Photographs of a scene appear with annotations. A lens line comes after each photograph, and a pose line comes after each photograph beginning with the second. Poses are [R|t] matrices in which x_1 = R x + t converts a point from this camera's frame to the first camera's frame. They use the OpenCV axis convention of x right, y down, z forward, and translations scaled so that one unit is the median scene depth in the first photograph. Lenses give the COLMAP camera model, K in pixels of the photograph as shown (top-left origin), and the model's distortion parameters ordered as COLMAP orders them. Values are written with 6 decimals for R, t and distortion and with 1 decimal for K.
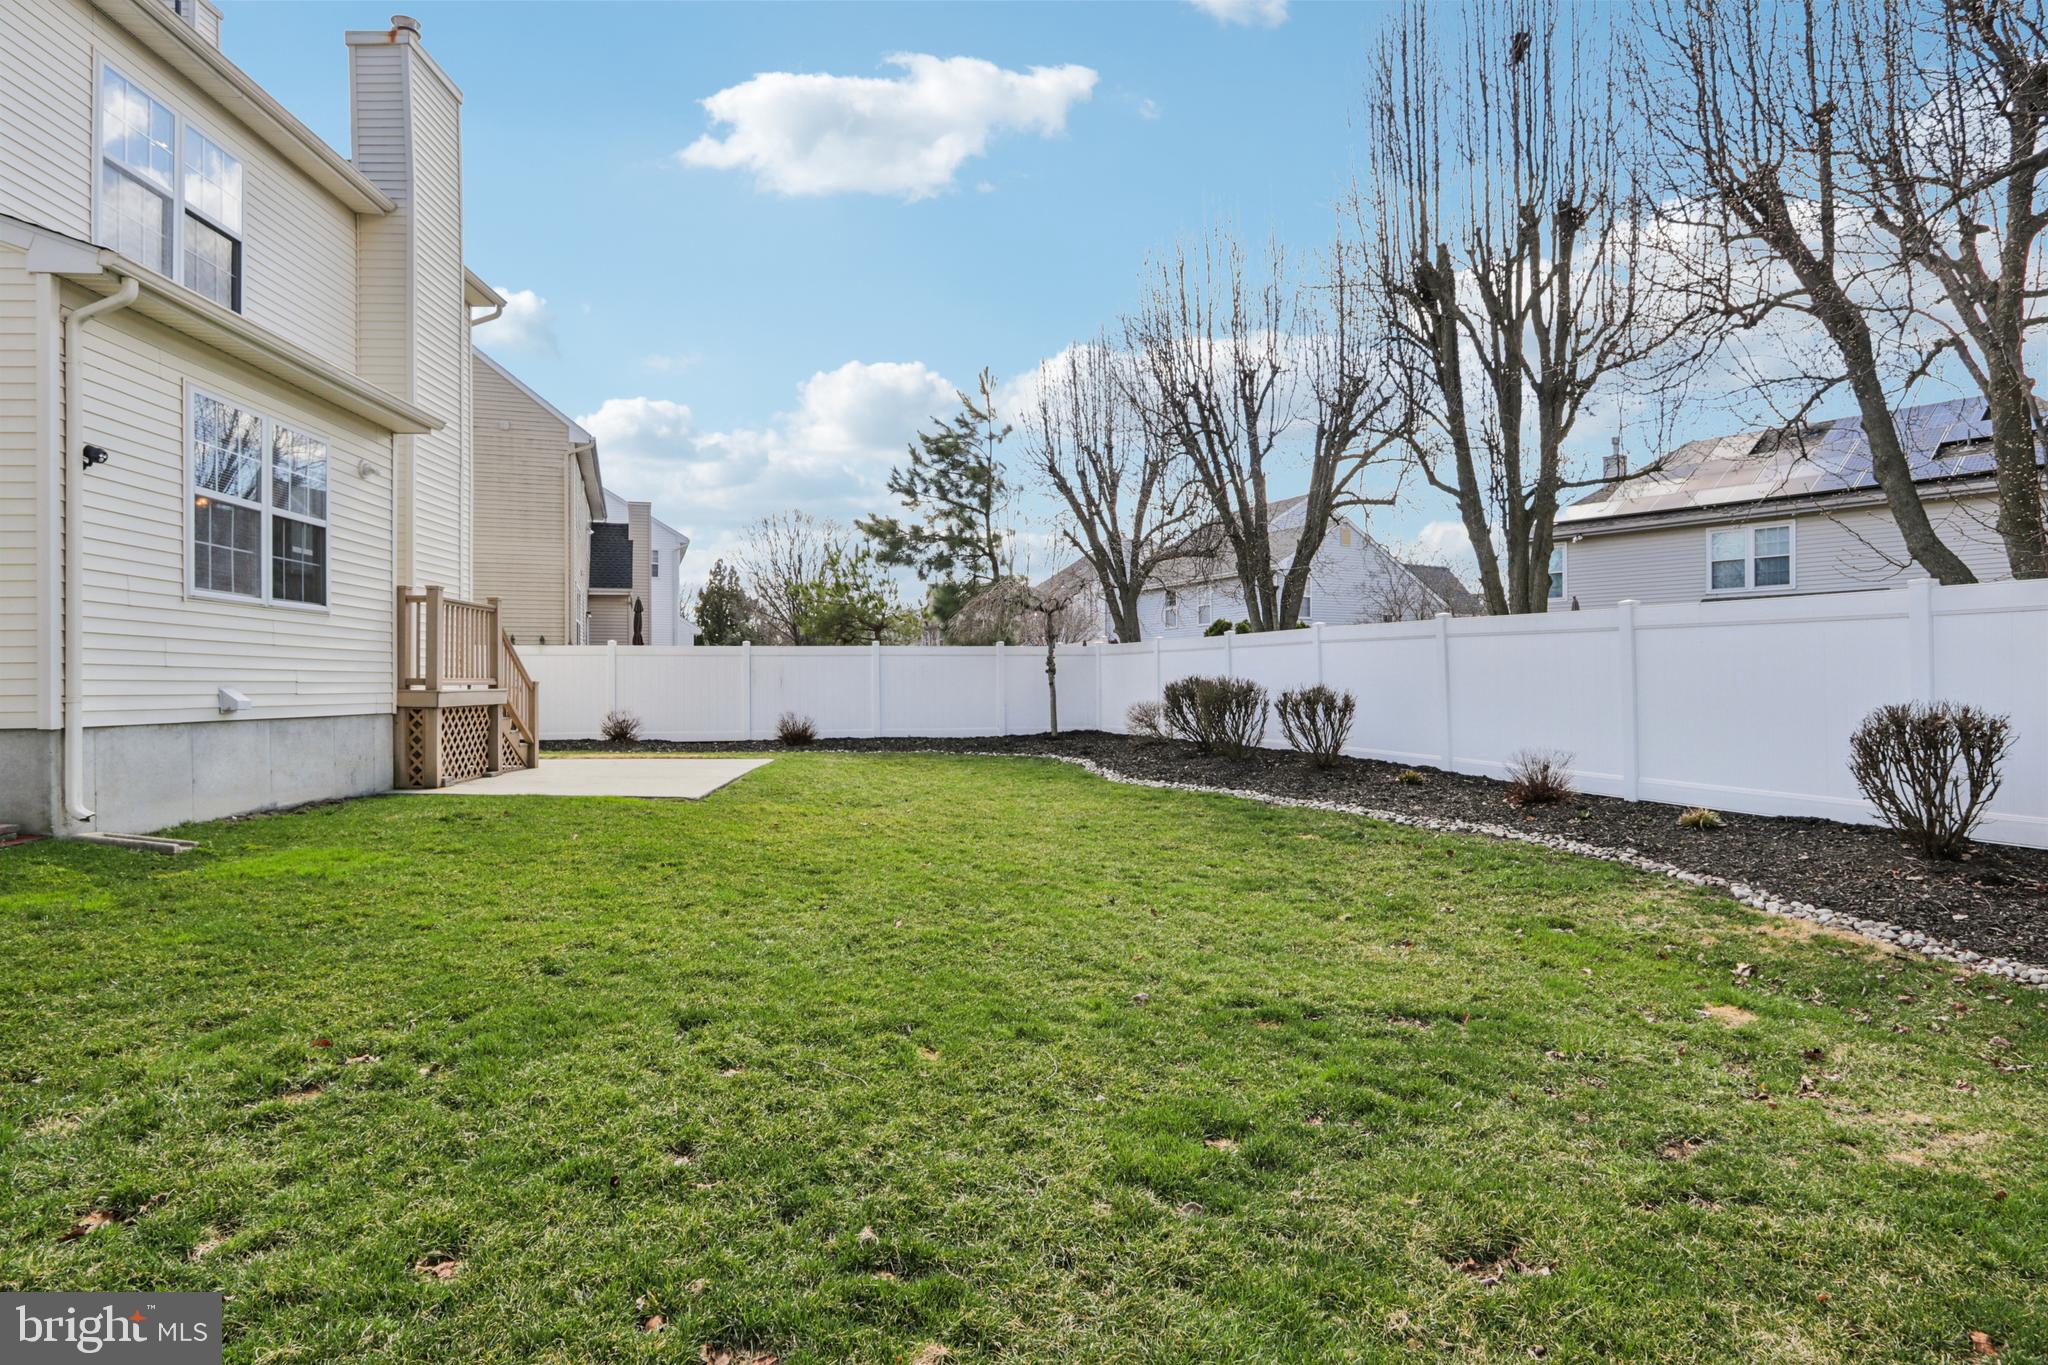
lens RADIAL K [[1074.1, 0, 1024.0], [0, 1074.1, 682.5], [0, 0, 1]] dist [-0.016768, 0.000105]
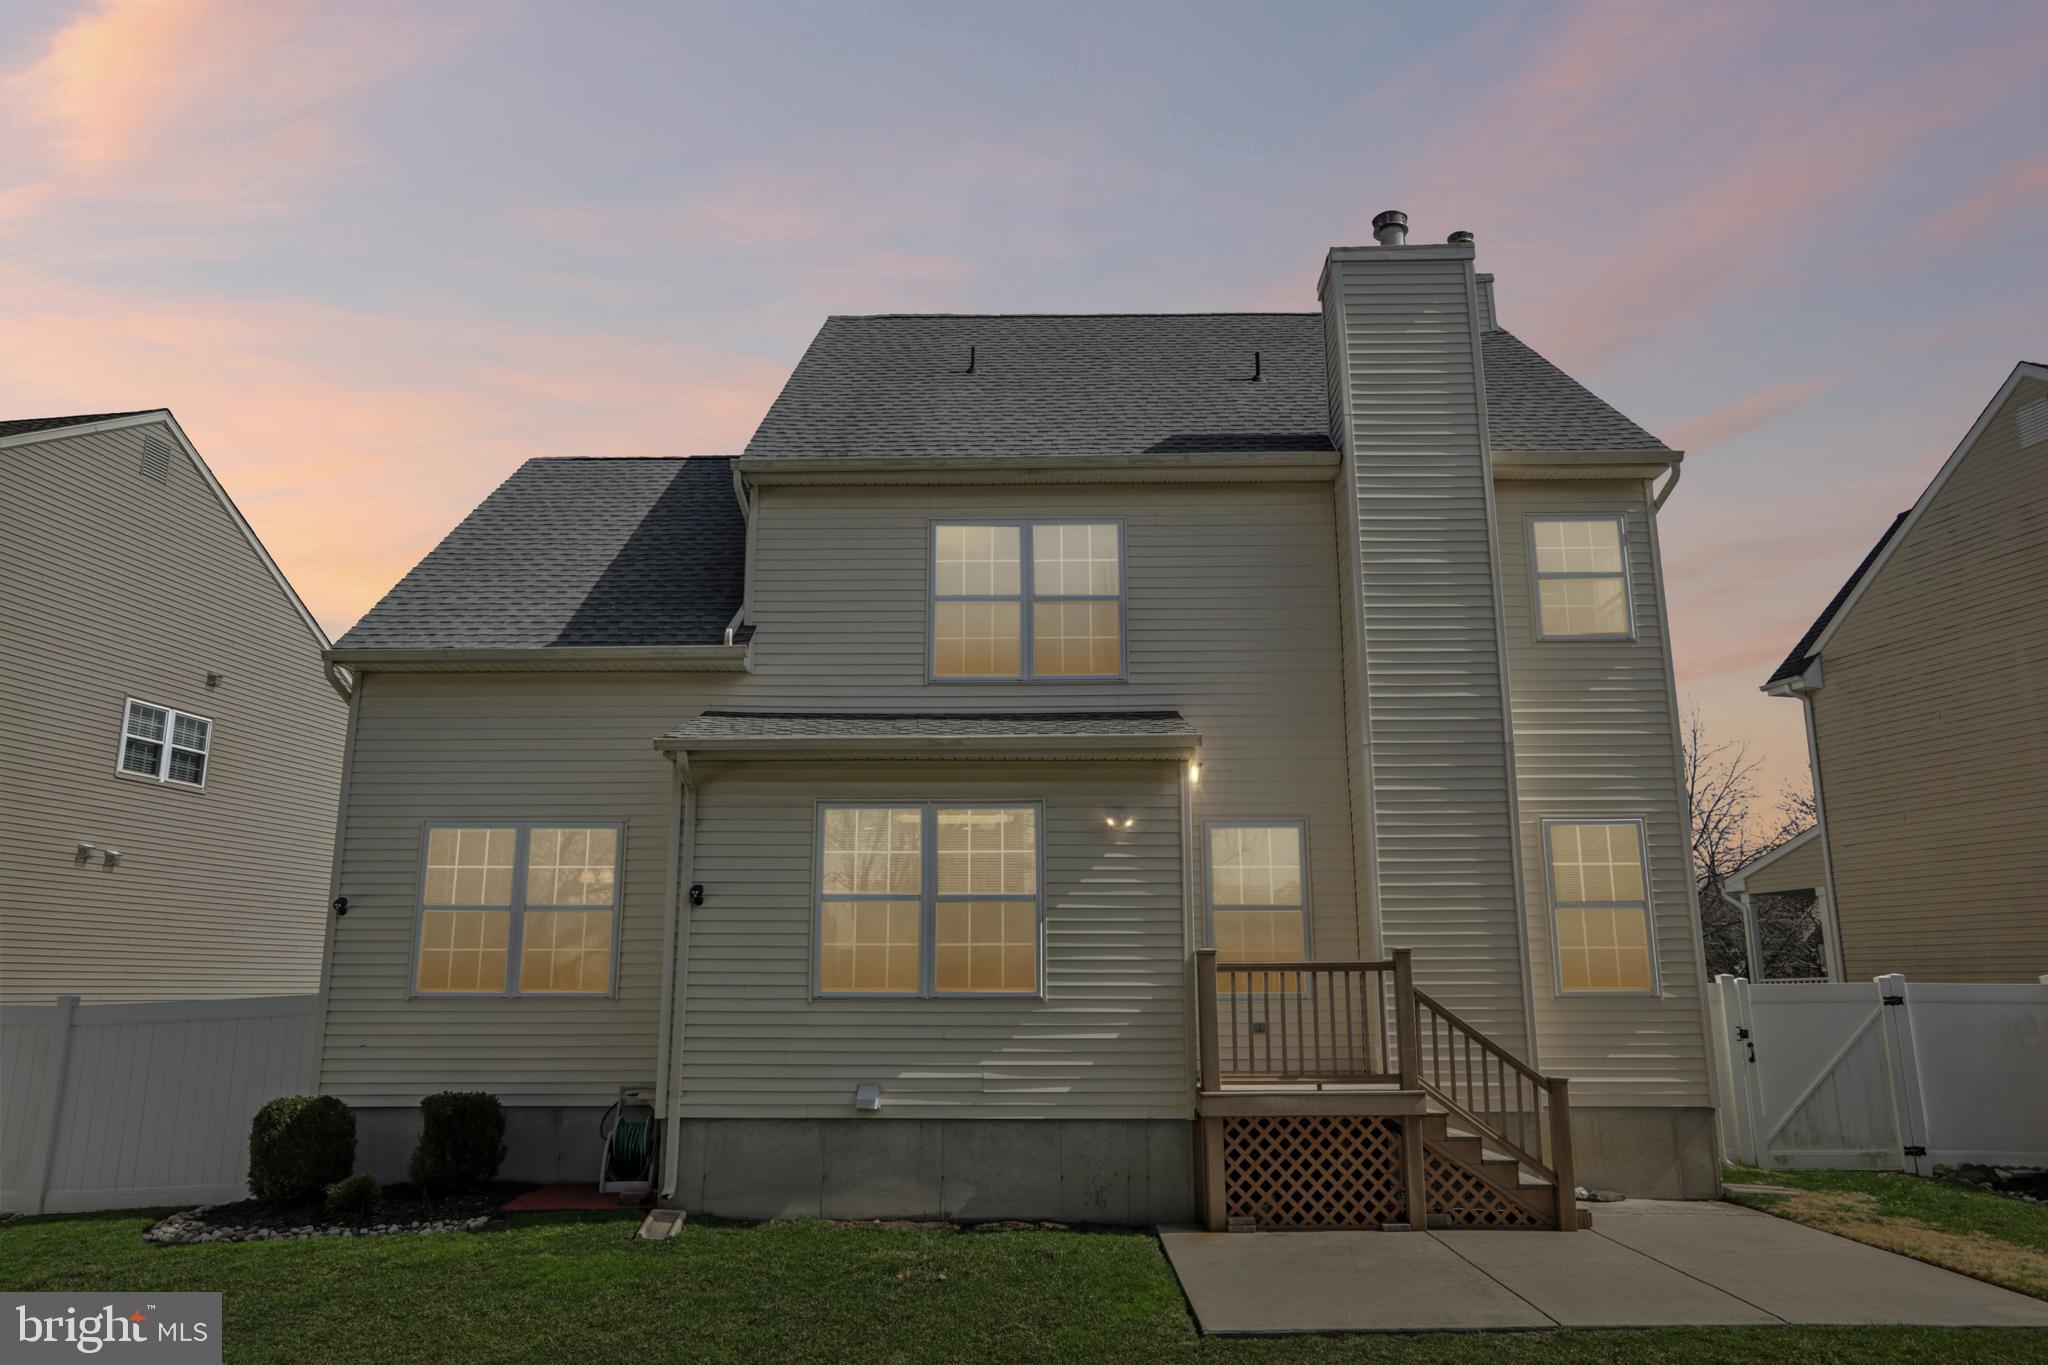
lens RADIAL K [[1361.4, 0, 1024.0], [0, 1361.4, 682.5], [0, 0, 1]] dist [-0.034083, 0.046615]
pose [[-0.080267, -0.217433, -0.972769, 0.519670], [0.004674, 0.975825, -0.218502, -0.076902], [0.996762, -0.022086, -0.077310, 1.117932]]
